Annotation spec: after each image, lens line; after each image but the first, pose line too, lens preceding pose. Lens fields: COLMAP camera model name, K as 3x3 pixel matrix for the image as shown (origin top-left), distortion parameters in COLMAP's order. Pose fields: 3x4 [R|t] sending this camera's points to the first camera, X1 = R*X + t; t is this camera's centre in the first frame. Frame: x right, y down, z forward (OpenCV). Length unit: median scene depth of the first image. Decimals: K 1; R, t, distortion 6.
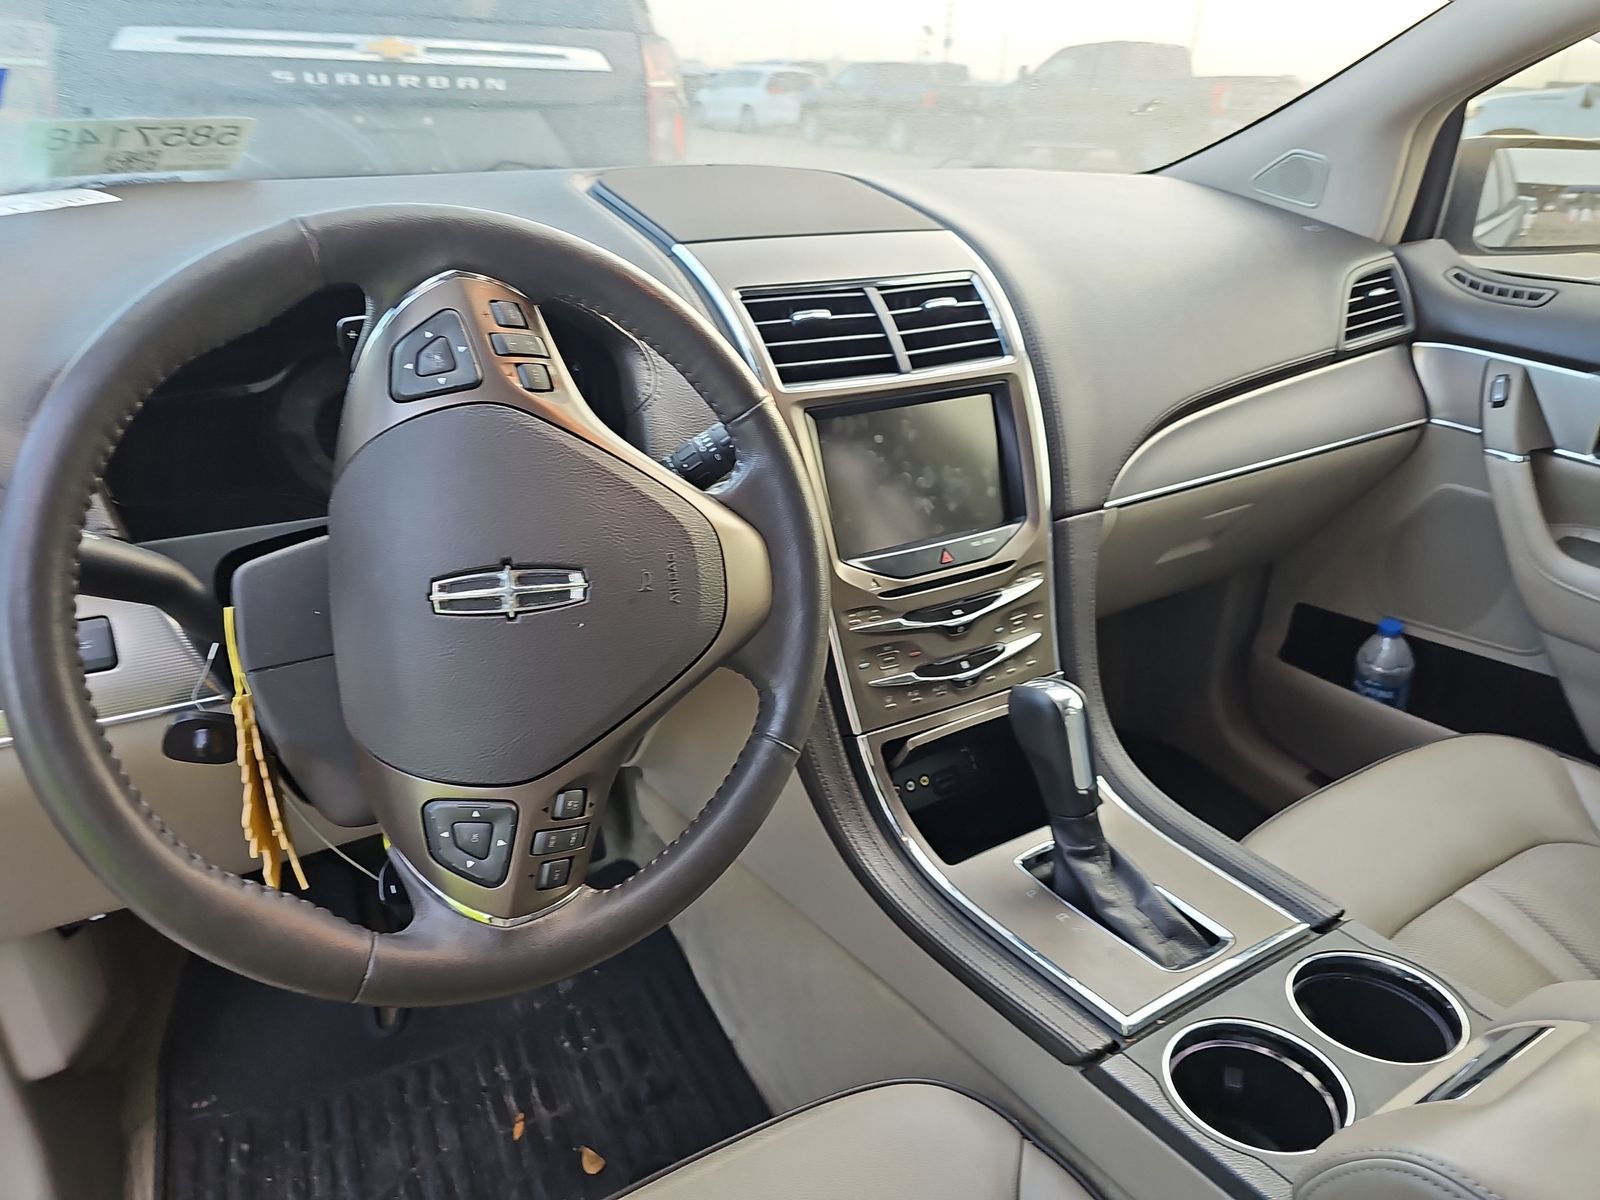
lens RADIAL K [[1049.5, 0, 800.3], [0, 1049.5, 530.6], [0, 0, 1]] dist [0.050670, -0.045662]
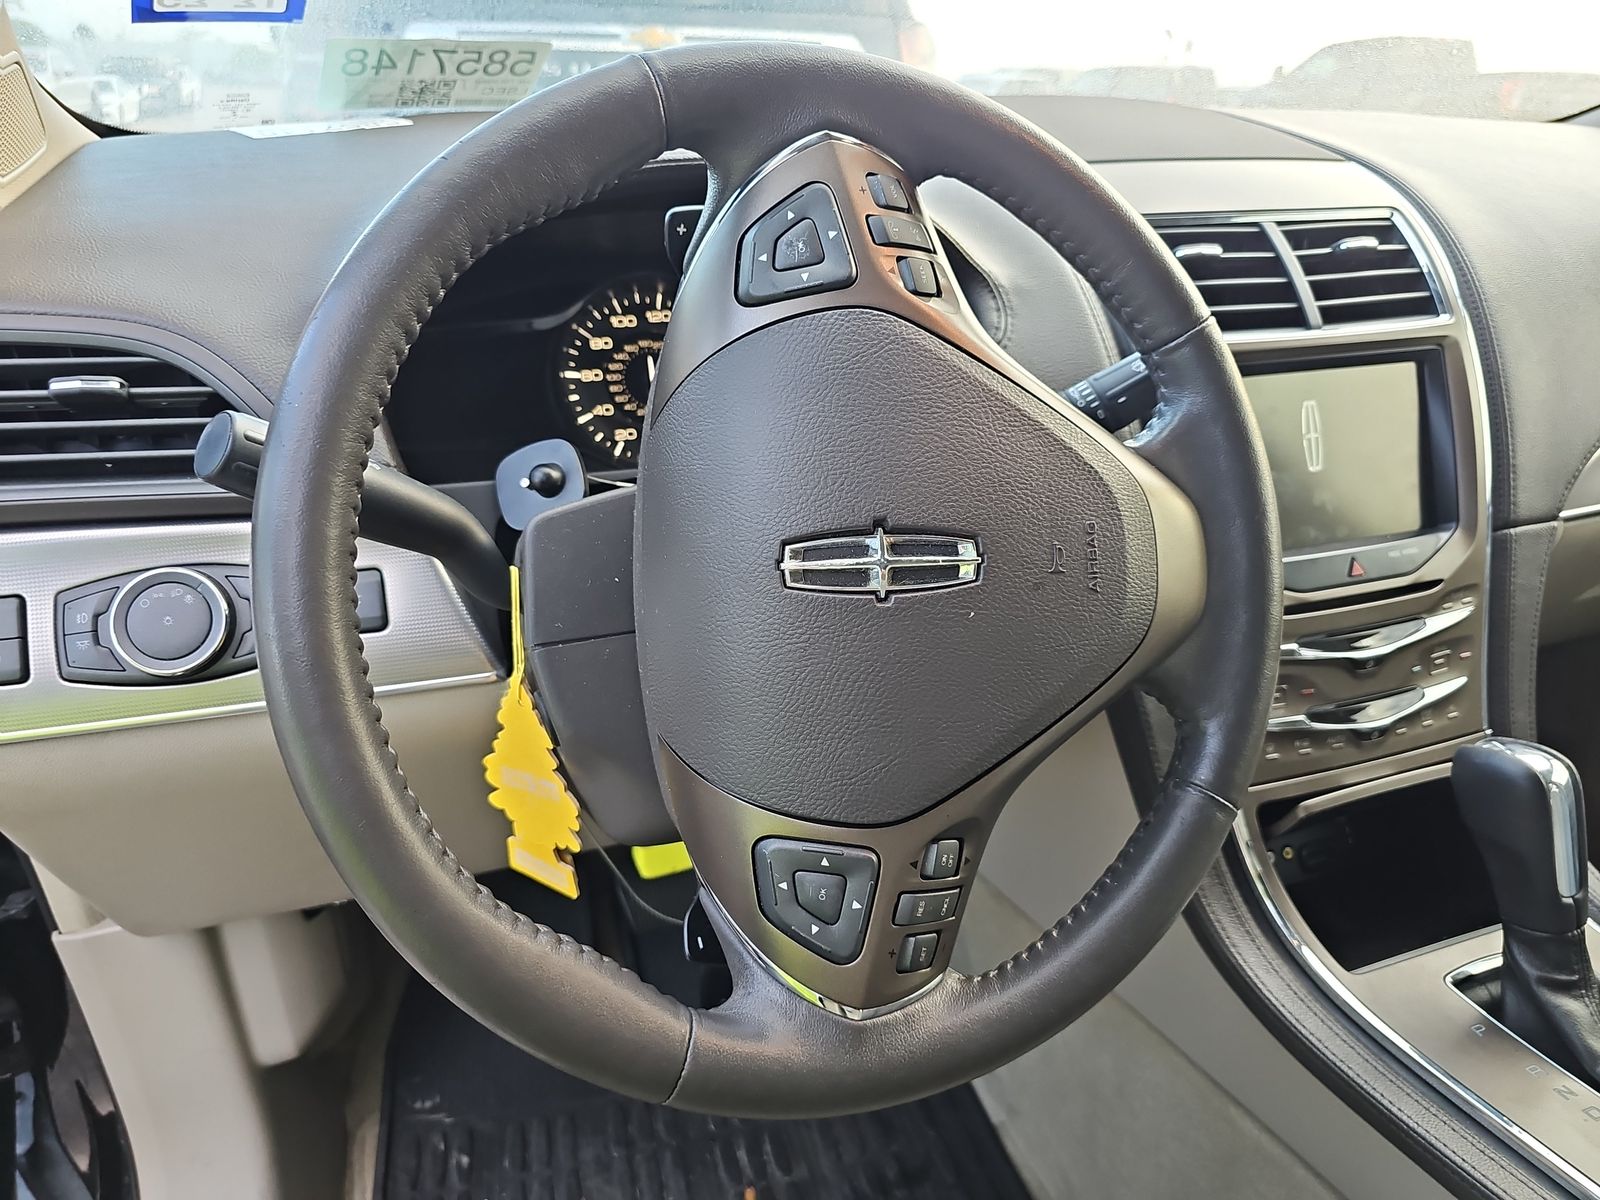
lens RADIAL K [[1064.3, 0, 801.4], [0, 1064.3, 528.1], [0, 0, 1]] dist [0.001041, 0.005971]
pose [[0.981553, 0.051690, -0.184073, -0.121139], [-0.055351, 0.998357, -0.014806, 0.030115], [0.183005, 0.024721, 0.982801, 0.163351]]
